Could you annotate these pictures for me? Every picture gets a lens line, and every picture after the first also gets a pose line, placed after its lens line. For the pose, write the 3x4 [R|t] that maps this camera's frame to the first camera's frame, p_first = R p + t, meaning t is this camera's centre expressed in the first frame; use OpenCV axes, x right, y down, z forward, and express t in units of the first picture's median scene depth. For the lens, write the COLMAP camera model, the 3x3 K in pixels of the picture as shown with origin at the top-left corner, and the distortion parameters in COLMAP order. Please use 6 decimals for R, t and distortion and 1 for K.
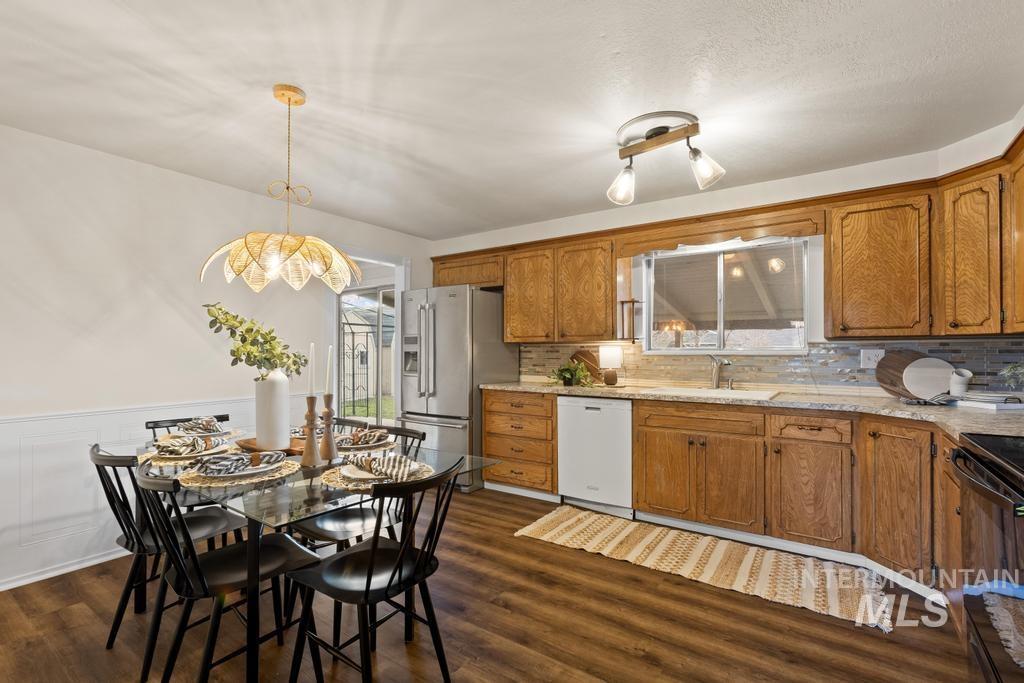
lens RADIAL K [[470.7, 0, 512.8], [0, 470.7, 343.9], [0, 0, 1]] dist [-0.014578, 0.006483]
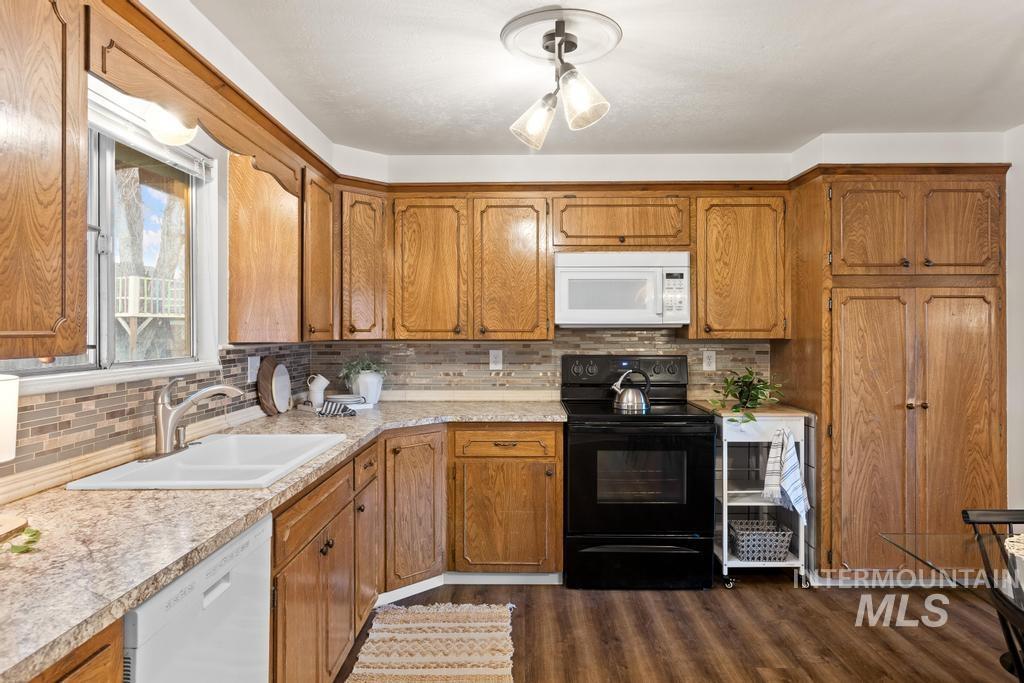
lens RADIAL K [[631.3, 0, 512.5], [0, 631.3, 337.1], [0, 0, 1]] dist [0.001438, 0.000252]
pose [[-0.559817, -0.007452, 0.828582, -0.389776], [-0.012098, 0.999926, 0.000820, -0.033217], [-0.828528, -0.009566, -0.559866, 1.569594]]
